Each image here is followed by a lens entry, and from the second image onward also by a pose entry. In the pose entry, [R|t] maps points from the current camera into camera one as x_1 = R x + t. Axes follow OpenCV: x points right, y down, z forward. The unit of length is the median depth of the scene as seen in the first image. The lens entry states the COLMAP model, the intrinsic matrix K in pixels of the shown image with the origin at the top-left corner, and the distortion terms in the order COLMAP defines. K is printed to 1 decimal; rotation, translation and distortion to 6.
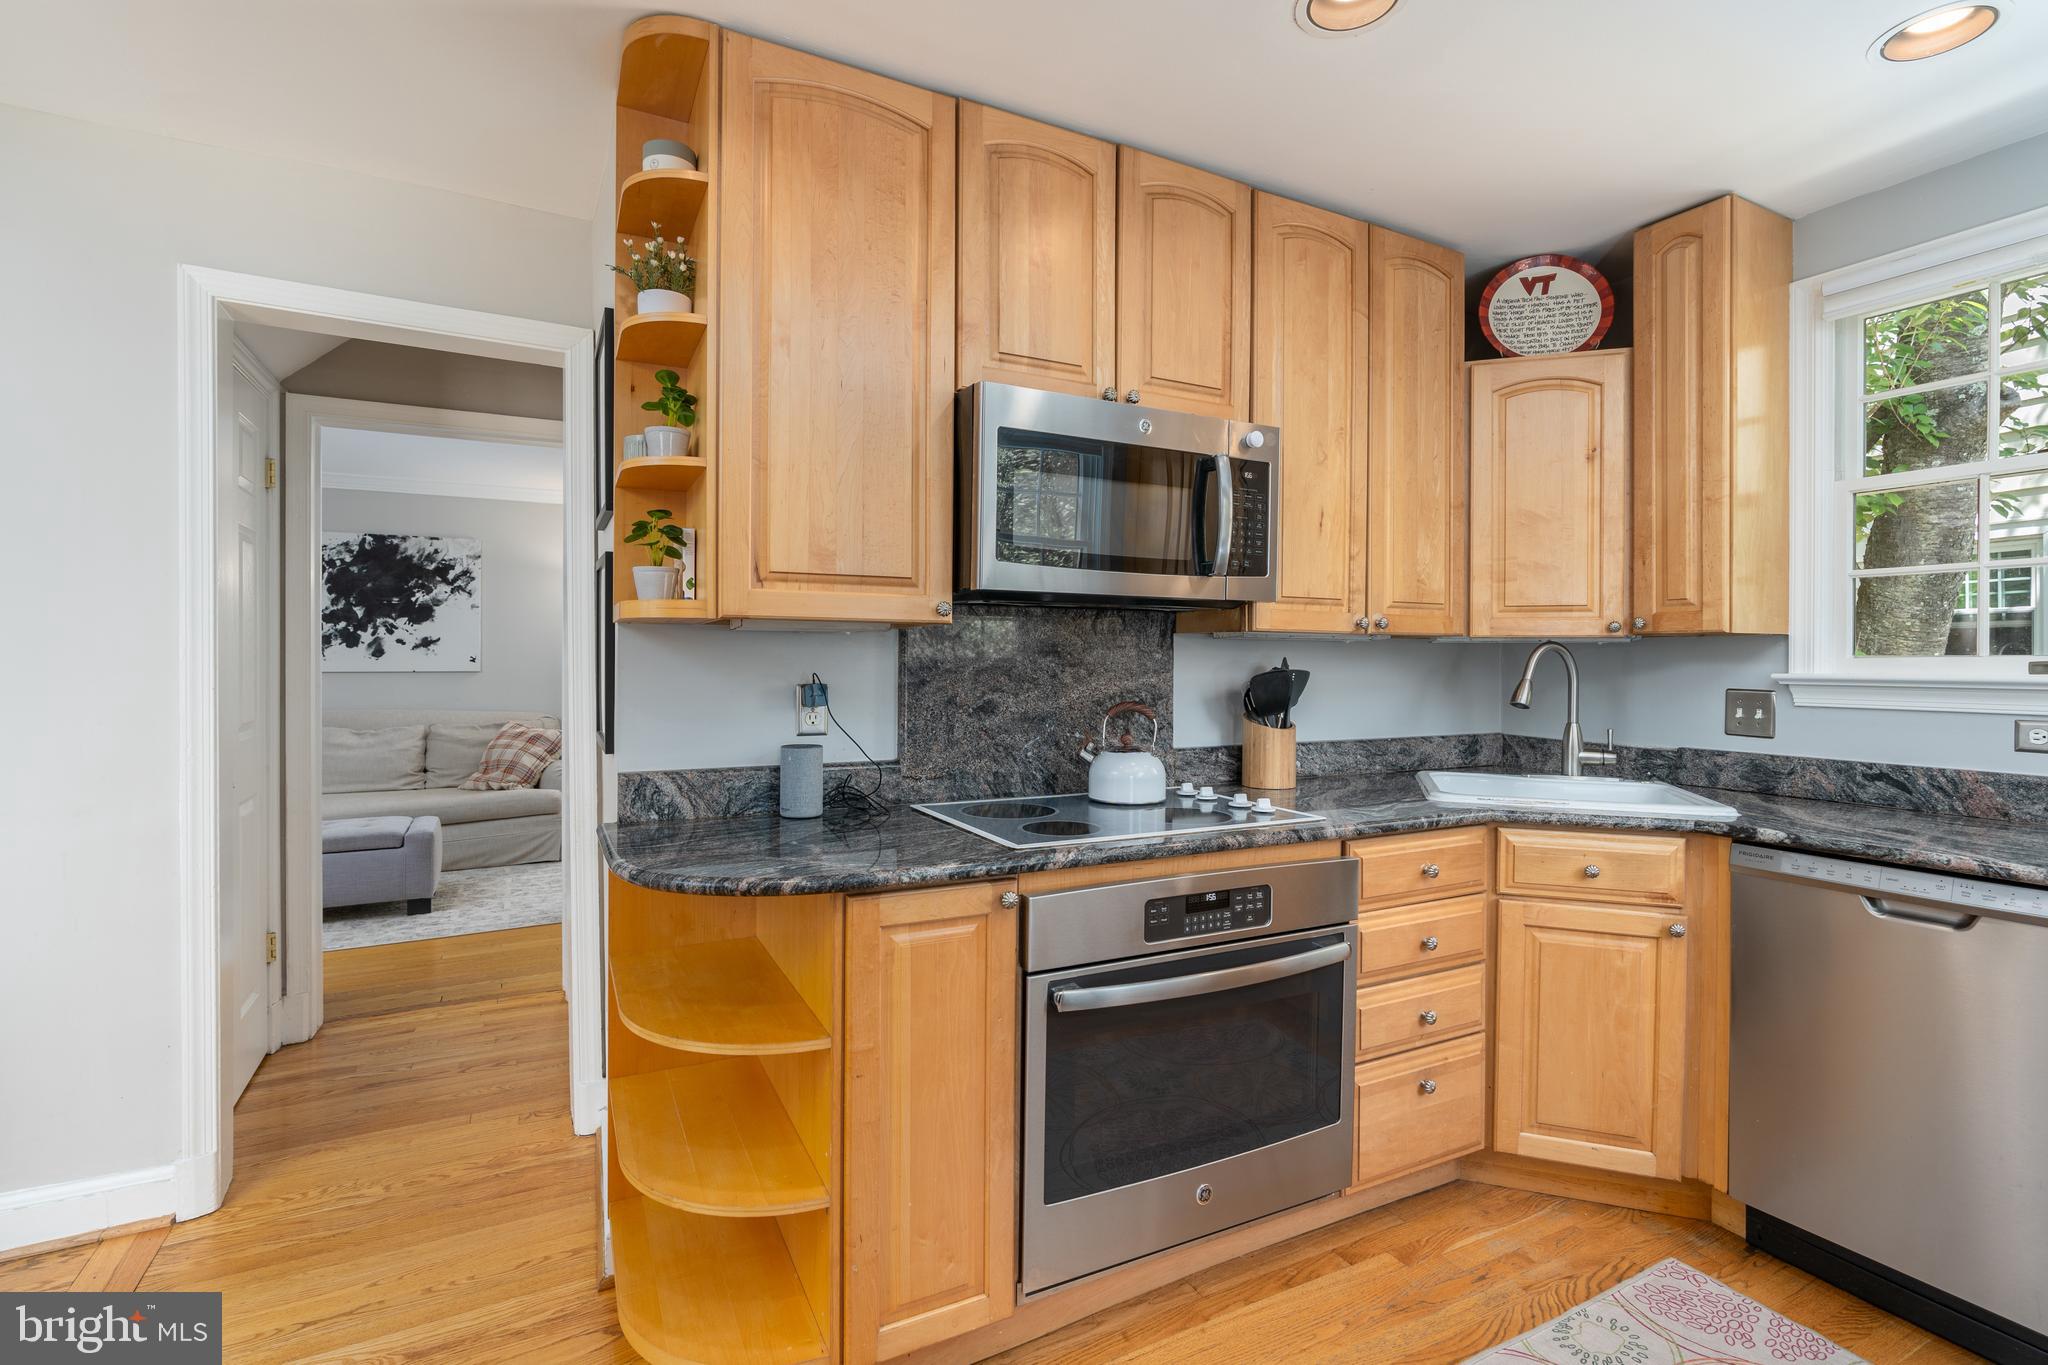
lens RADIAL K [[945.9, 0, 1029.9], [0, 945.9, 658.6], [0, 0, 1]] dist [-0.001256, 0.000122]
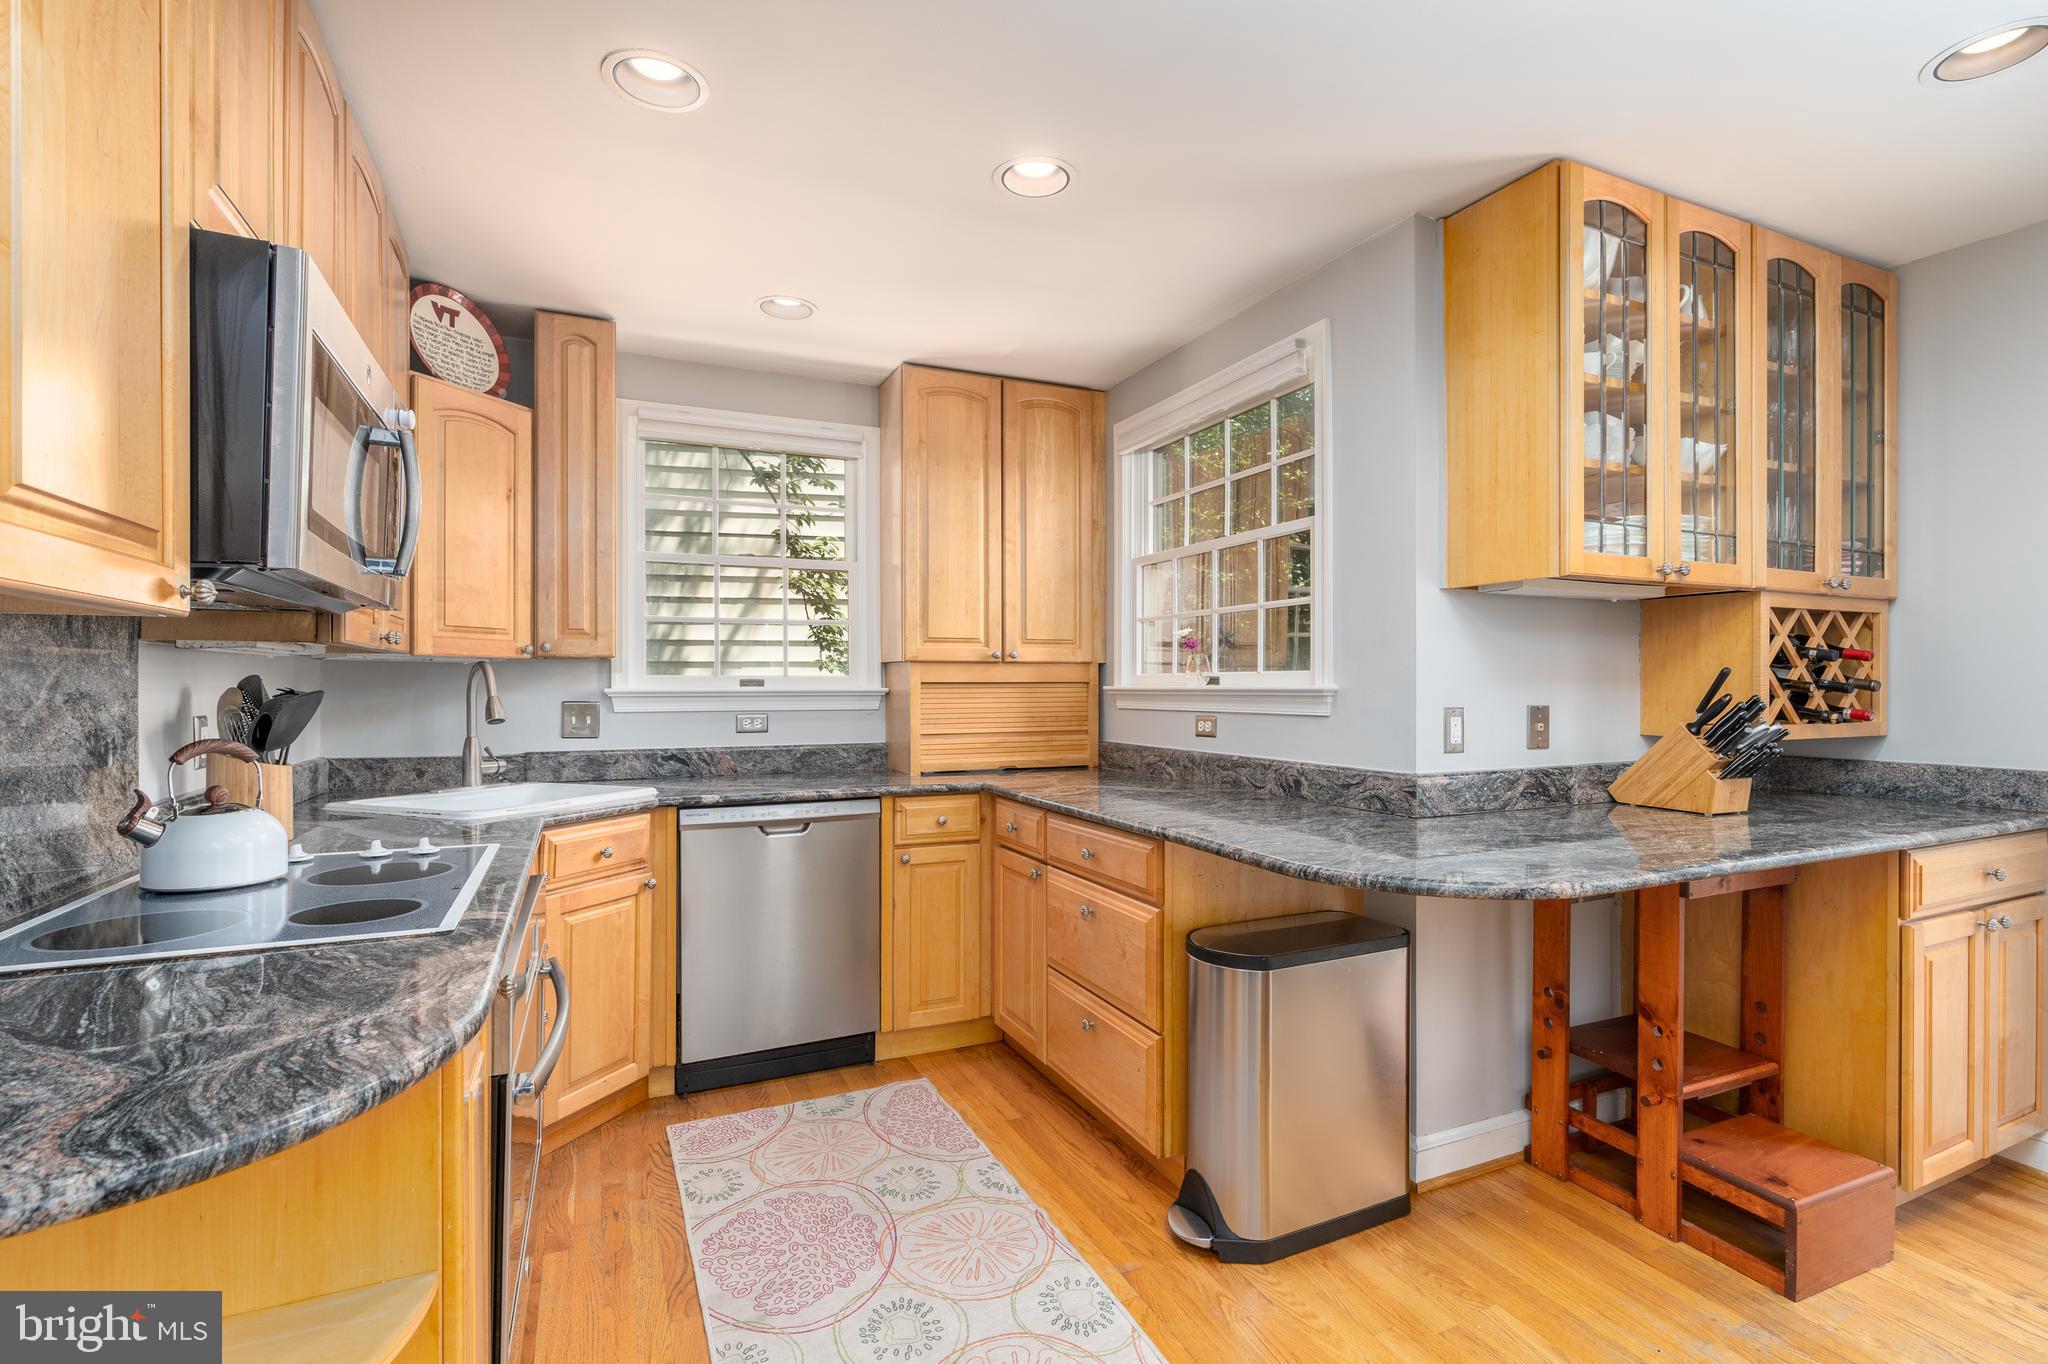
lens RADIAL K [[946.9, 0, 1024.0], [0, 946.9, 682.0], [0, 0, 1]] dist [-0.000233, 0.000571]
pose [[0.046038, -0.004736, 0.998928, -0.547250], [-0.001818, 0.999987, 0.004825, -0.001256], [-0.998938, -0.002038, 0.046028, 0.377884]]
